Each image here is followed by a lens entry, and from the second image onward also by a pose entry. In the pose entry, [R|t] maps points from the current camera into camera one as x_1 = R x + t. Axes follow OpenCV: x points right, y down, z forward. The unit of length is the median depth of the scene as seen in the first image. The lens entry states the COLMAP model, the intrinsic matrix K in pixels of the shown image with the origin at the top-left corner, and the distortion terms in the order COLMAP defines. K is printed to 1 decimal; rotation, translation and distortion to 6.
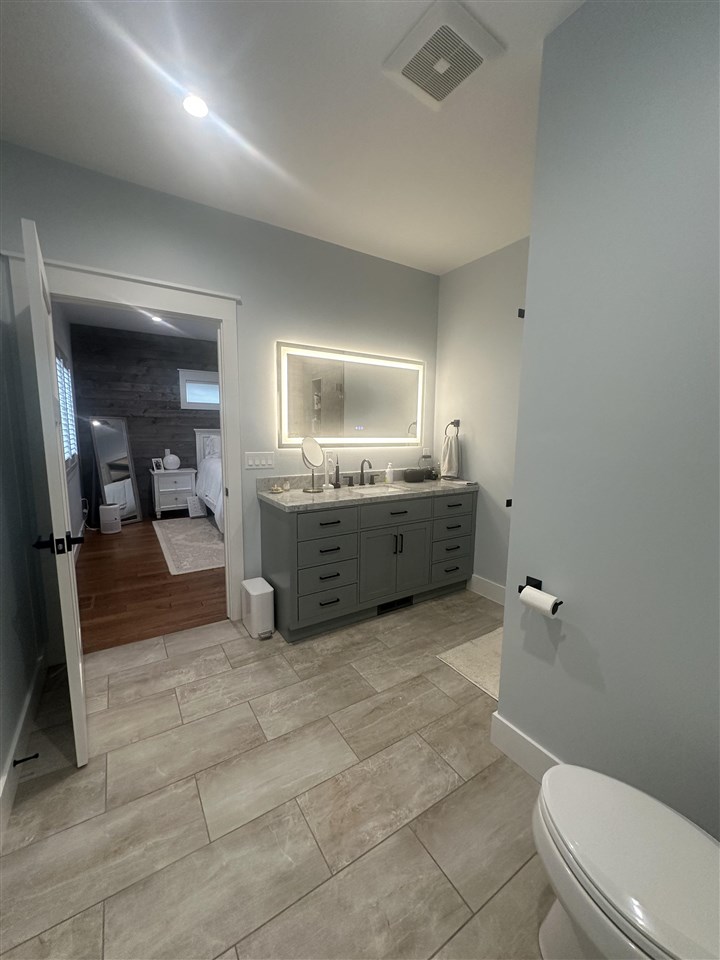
lens RADIAL K [[381.4, 0, 360.0], [0, 381.4, 480.0], [0, 0, 1]] dist [-0.002252, 0.000129]
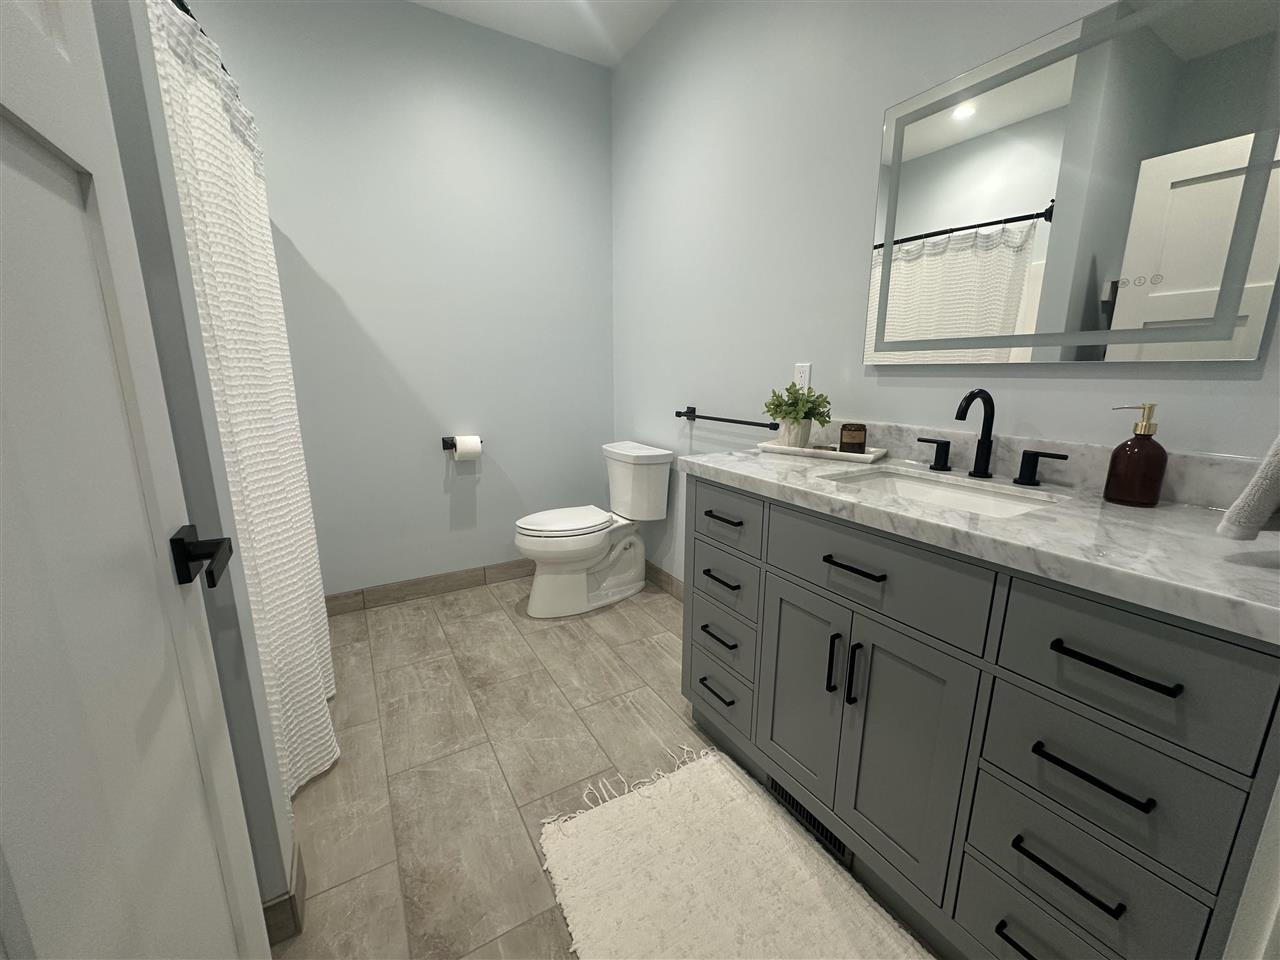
lens RADIAL K [[508.5, 0, 640.0], [0, 508.5, 480.0], [0, 0, 1]] dist [-0.002252, 0.000129]
pose [[-0.038303, 0.200212, -0.979004, 0.428523], [-0.138517, 0.969200, 0.203626, -0.030481], [0.989619, 0.143408, -0.009391, 0.755078]]
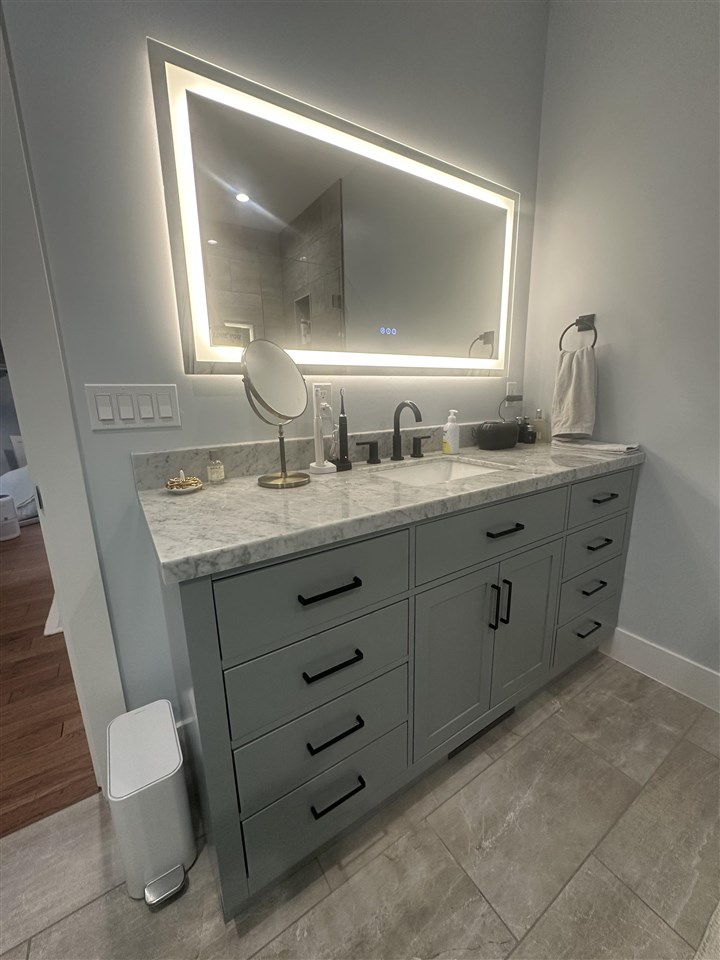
lens RADIAL K [[381.4, 0, 360.0], [0, 381.4, 480.0], [0, 0, 1]] dist [-0.002252, 0.000129]
pose [[0.999446, -0.033176, -0.002657, -0.040141], [0.033280, 0.995237, 0.091624, -0.006158], [-0.000395, -0.091661, 0.995790, 0.557477]]
